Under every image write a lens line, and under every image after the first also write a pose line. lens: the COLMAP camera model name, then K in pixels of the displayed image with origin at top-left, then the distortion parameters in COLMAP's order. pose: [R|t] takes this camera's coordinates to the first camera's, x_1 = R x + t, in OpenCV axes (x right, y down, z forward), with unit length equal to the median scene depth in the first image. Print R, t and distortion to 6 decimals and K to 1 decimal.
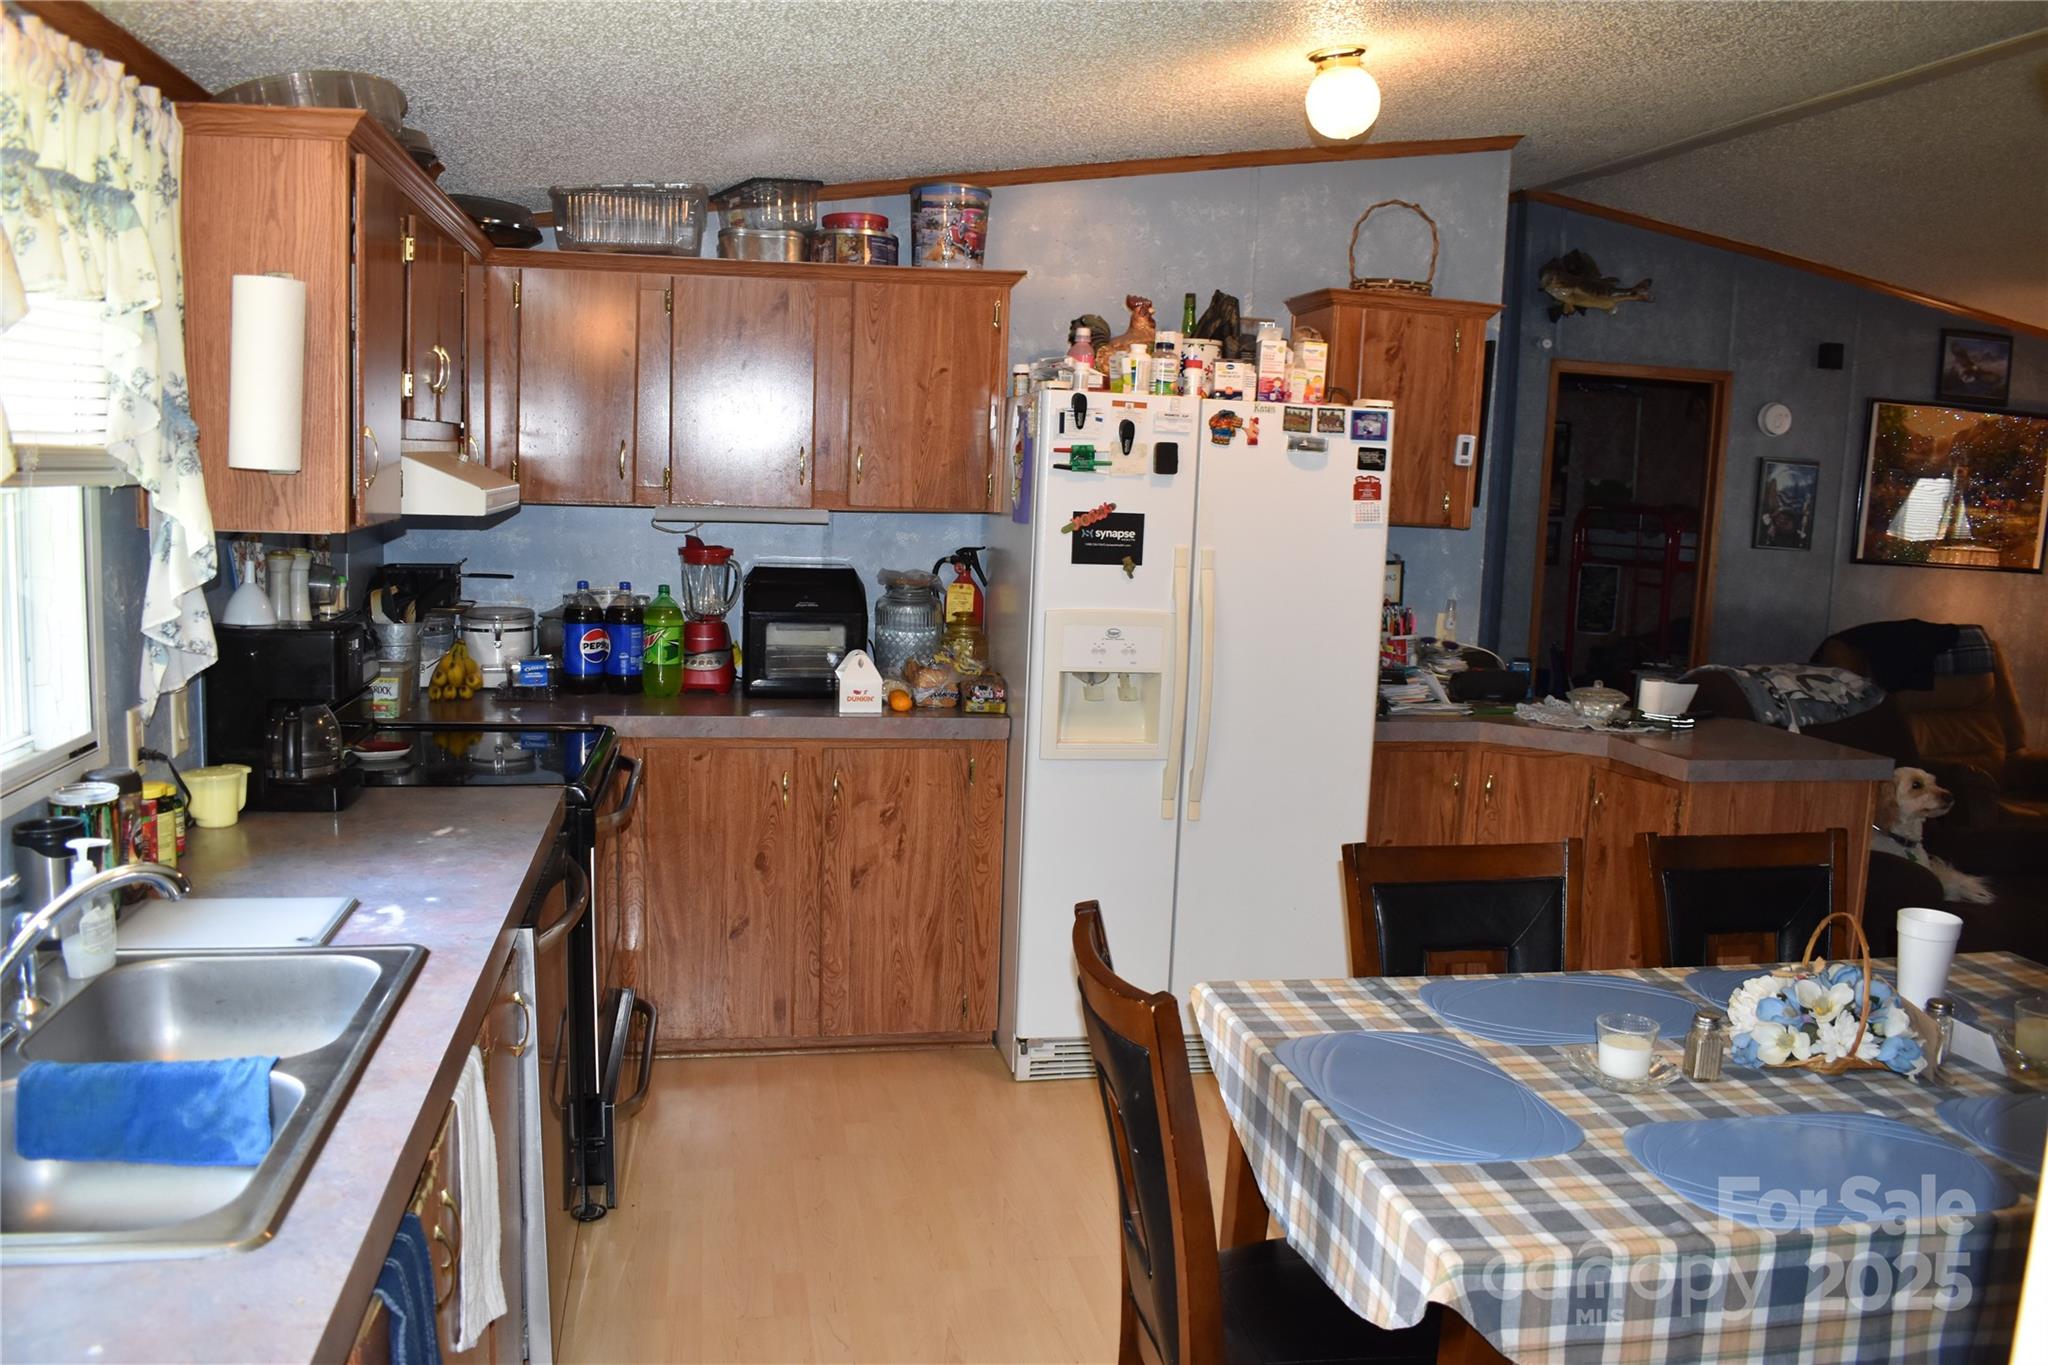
lens RADIAL K [[1597.2, 0, 1020.8], [0, 1597.2, 683.0], [0, 0, 1]] dist [-0.094623, 0.014748]
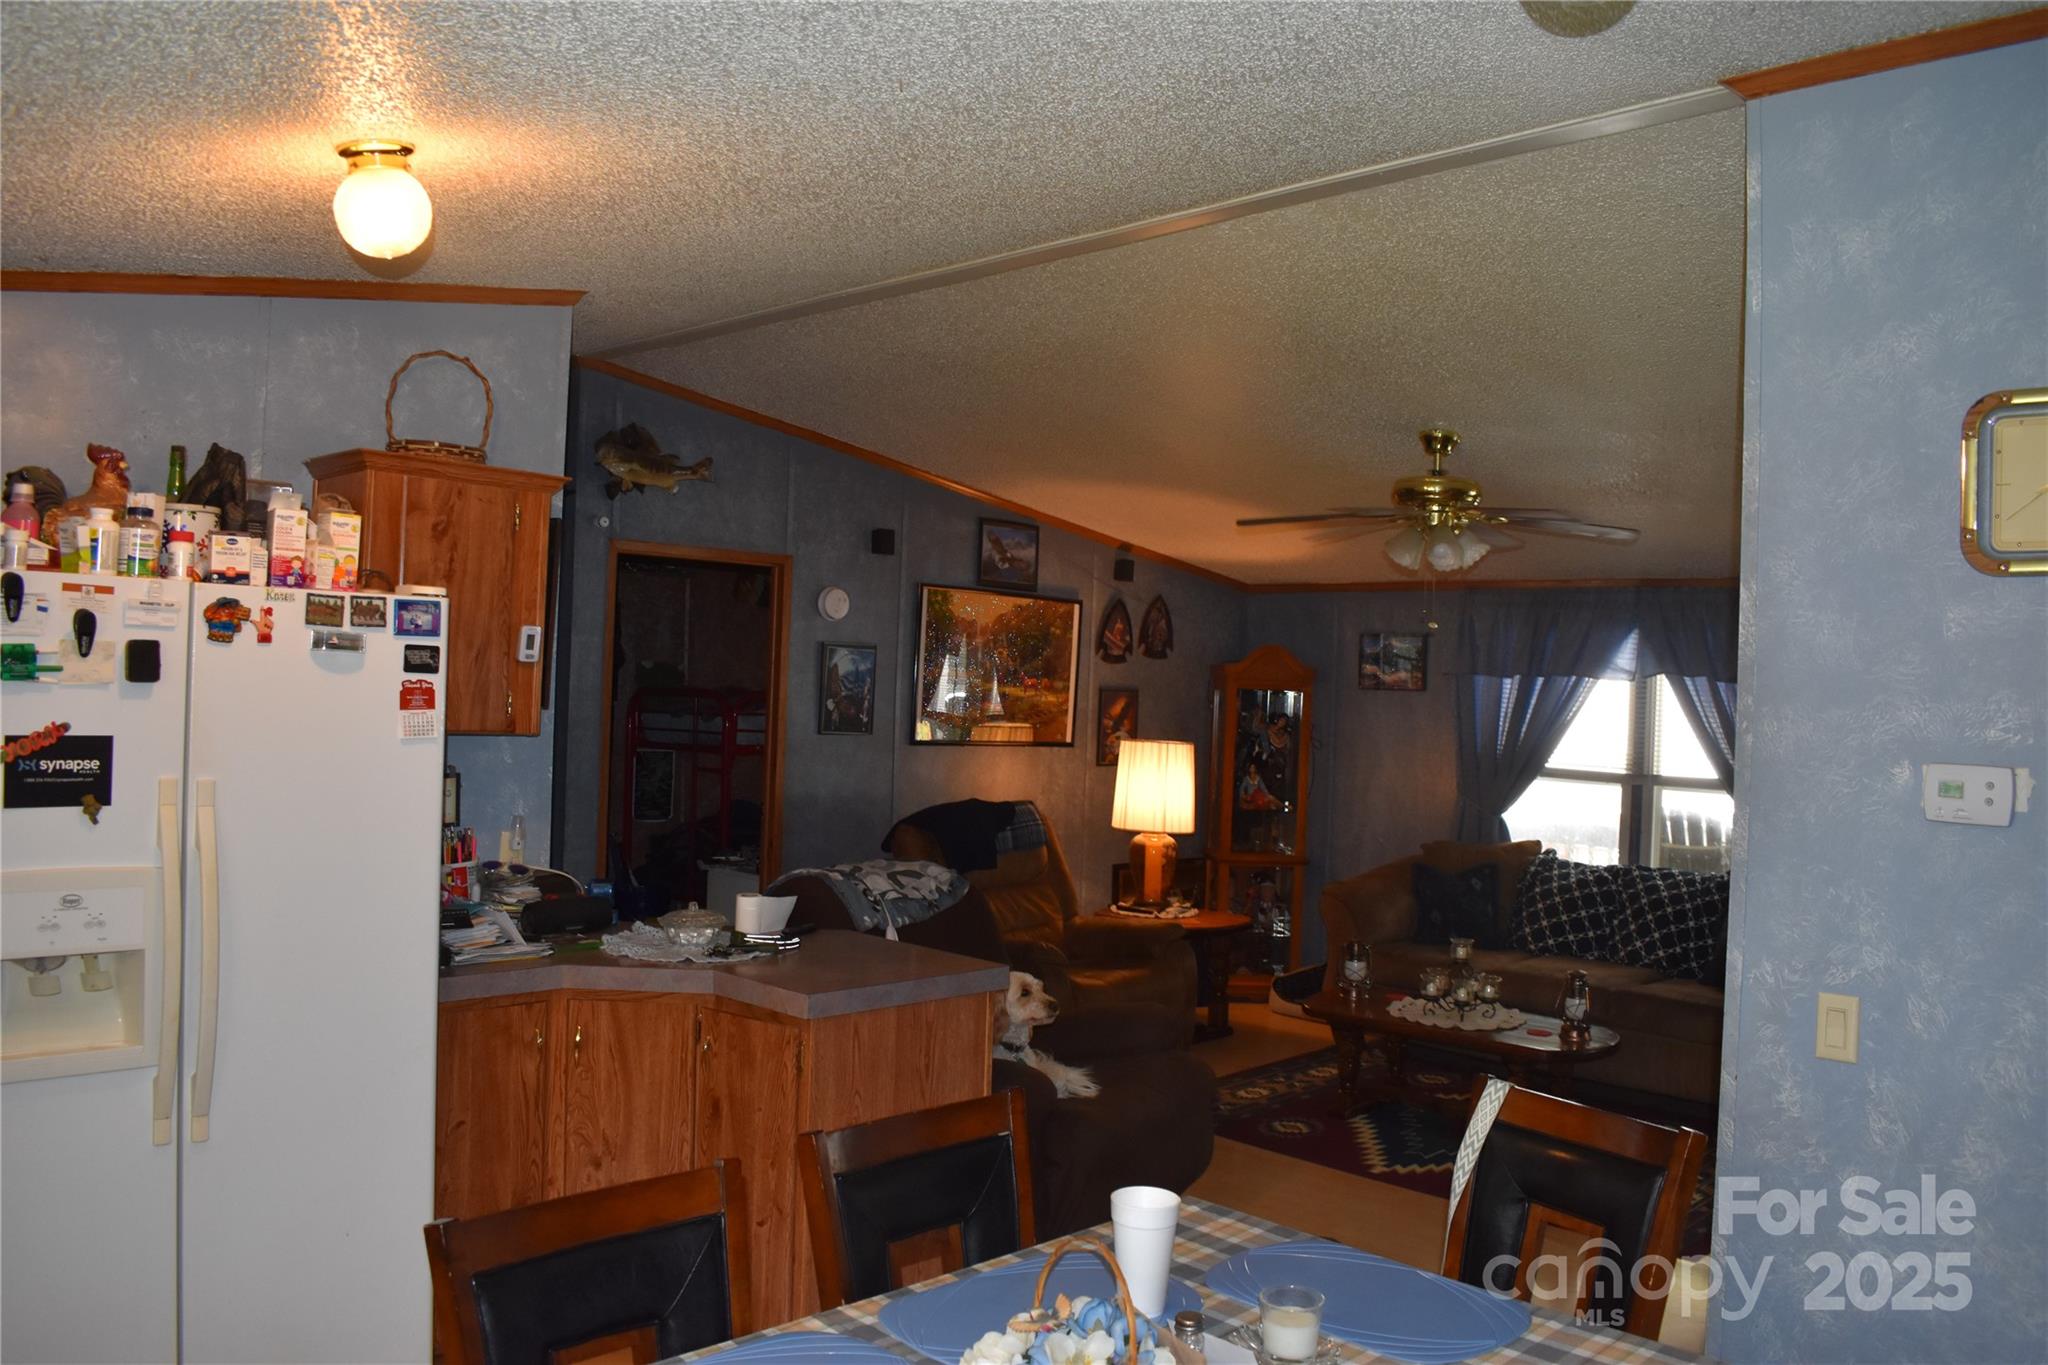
lens RADIAL K [[1597.2, 0, 1024.0], [0, 1597.2, 685.1], [0, 0, 1]] dist [-0.094623, 0.014748]
pose [[0.828127, -0.011178, 0.560429, 0.022389], [0.070777, 0.993884, -0.084762, -0.033880], [-0.556054, 0.109859, 0.823854, 0.150107]]
